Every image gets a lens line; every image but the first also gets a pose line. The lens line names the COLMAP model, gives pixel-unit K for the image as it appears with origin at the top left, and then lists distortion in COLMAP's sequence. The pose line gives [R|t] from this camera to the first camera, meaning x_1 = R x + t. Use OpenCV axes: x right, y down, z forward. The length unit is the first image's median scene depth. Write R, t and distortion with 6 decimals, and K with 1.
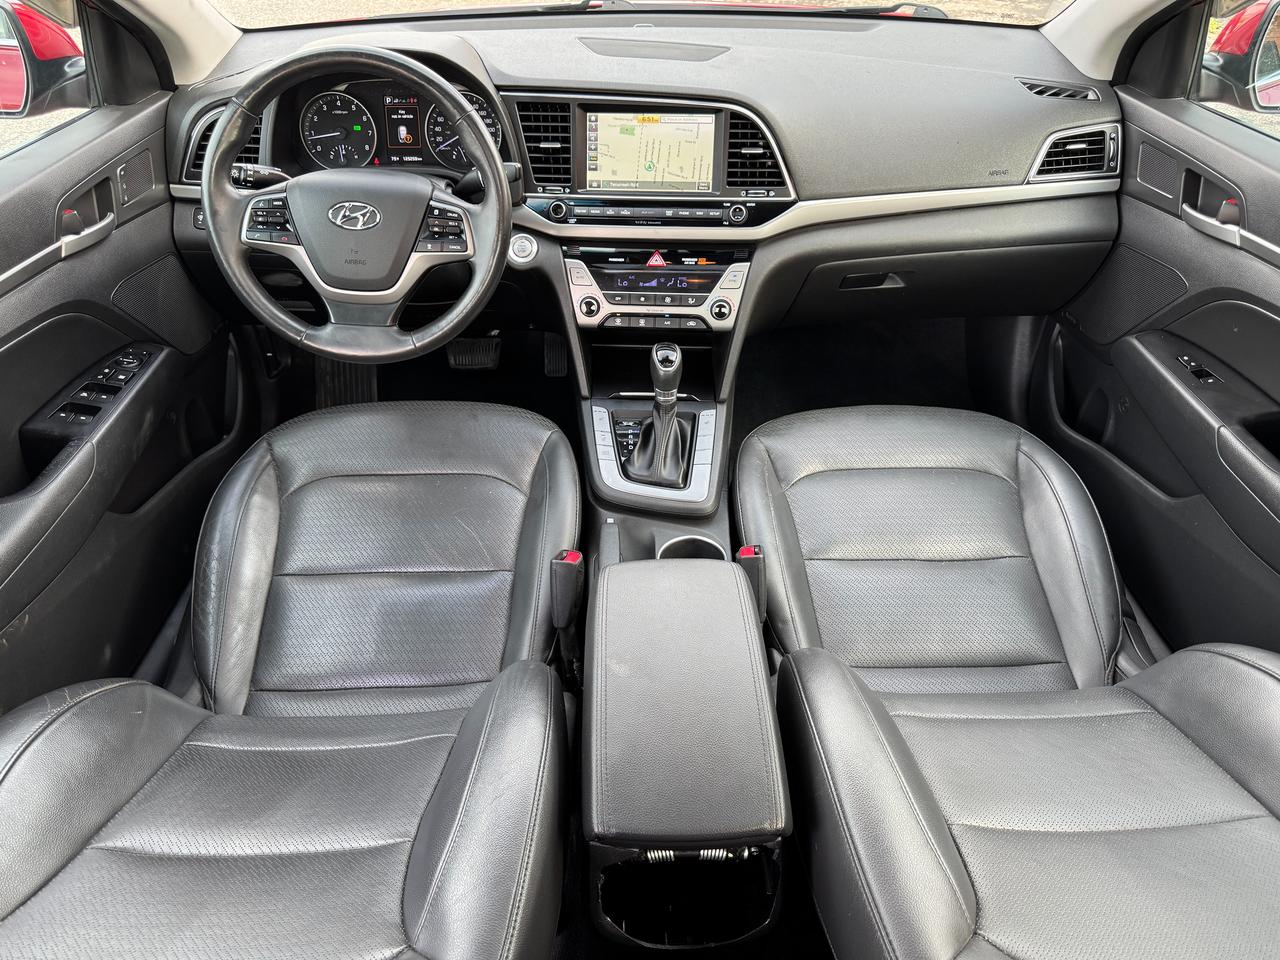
lens RADIAL K [[805.9, 0, 640.0], [0, 805.9, 480.0], [0, 0, 1]] dist [0.032554, -0.053418]
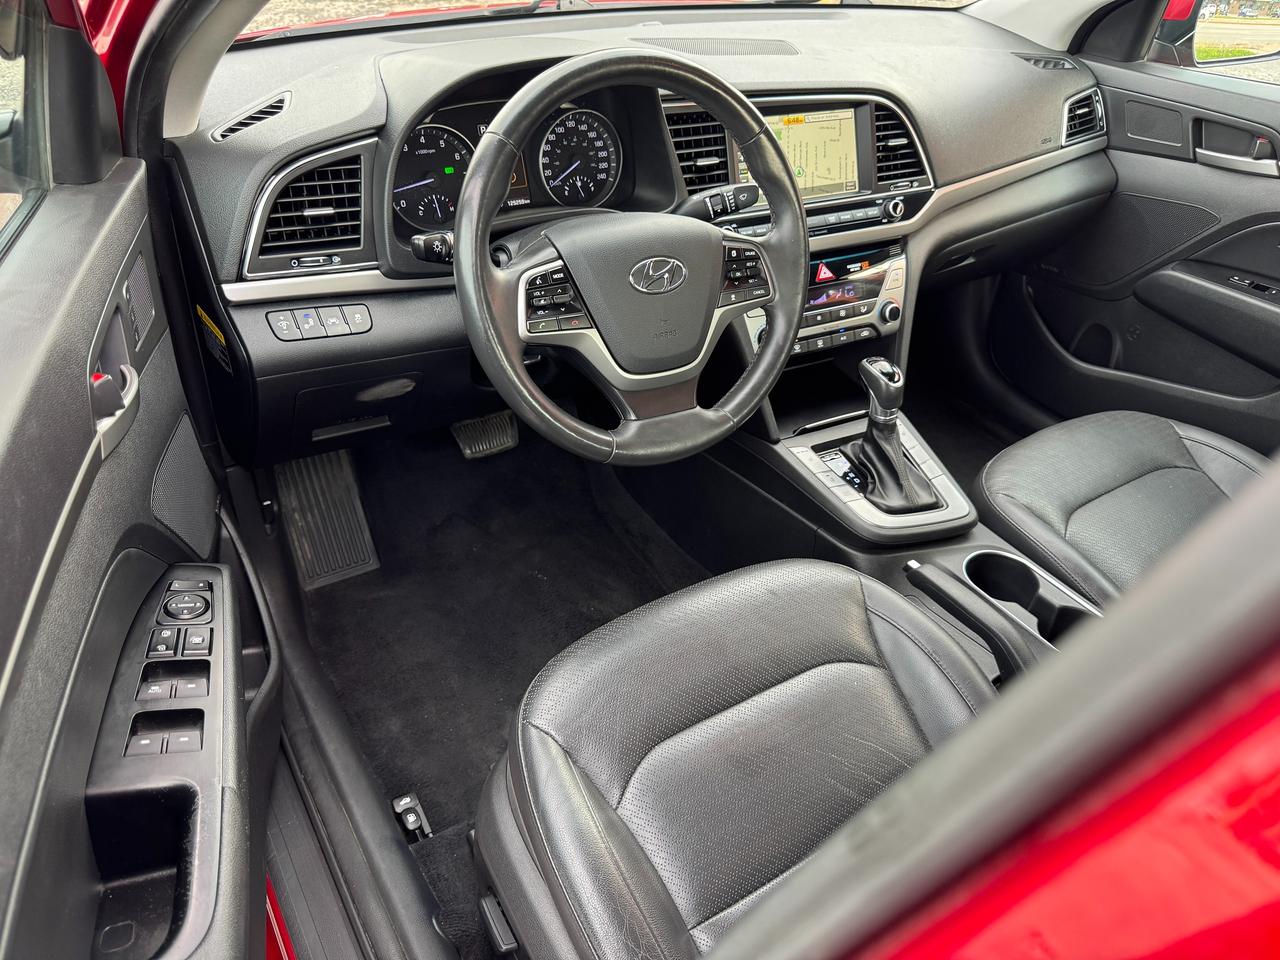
lens RADIAL K [[805.9, 0, 640.0], [0, 805.9, 480.0], [0, 0, 1]] dist [0.032554, -0.053418]
pose [[0.875008, -0.271227, 0.400995, -0.601693], [0.276719, 0.959877, 0.045419, -0.151285], [-0.397225, 0.071221, 0.914953, 0.276407]]
